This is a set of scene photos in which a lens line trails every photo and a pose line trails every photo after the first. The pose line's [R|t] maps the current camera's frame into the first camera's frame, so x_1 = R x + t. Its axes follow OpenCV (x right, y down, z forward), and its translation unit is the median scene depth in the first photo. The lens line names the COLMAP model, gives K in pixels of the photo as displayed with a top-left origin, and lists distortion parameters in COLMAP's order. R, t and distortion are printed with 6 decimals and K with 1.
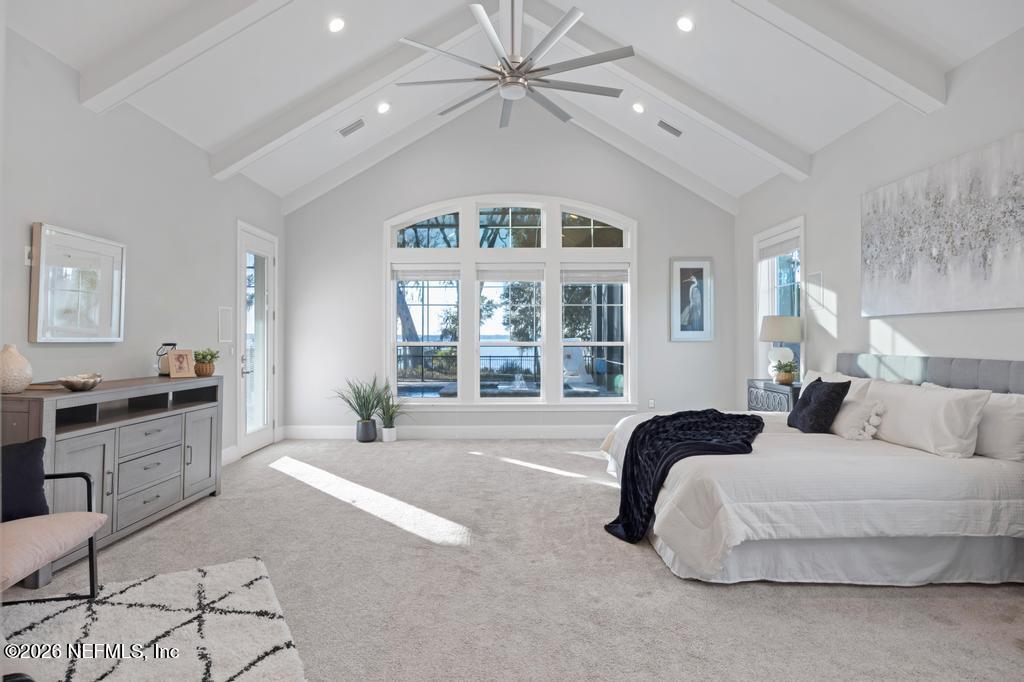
lens RADIAL K [[549.2, 0, 513.6], [0, 549.2, 334.8], [0, 0, 1]] dist [-0.007770, 0.000192]
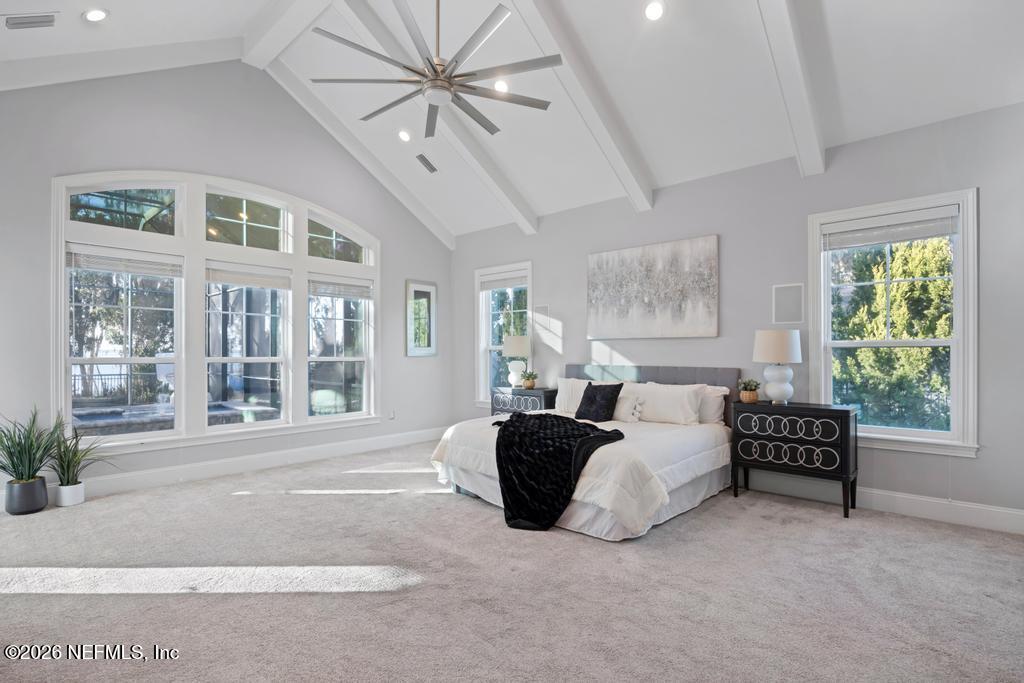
lens RADIAL K [[491.7, 0, 537.7], [0, 491.7, 355.1], [0, 0, 1]] dist [-0.013419, -0.000396]
pose [[0.657884, -0.001291, 0.753118, -0.460276], [-0.007292, 0.999941, 0.008083, -0.000180], [-0.753084, -0.010809, 0.657836, 0.263448]]
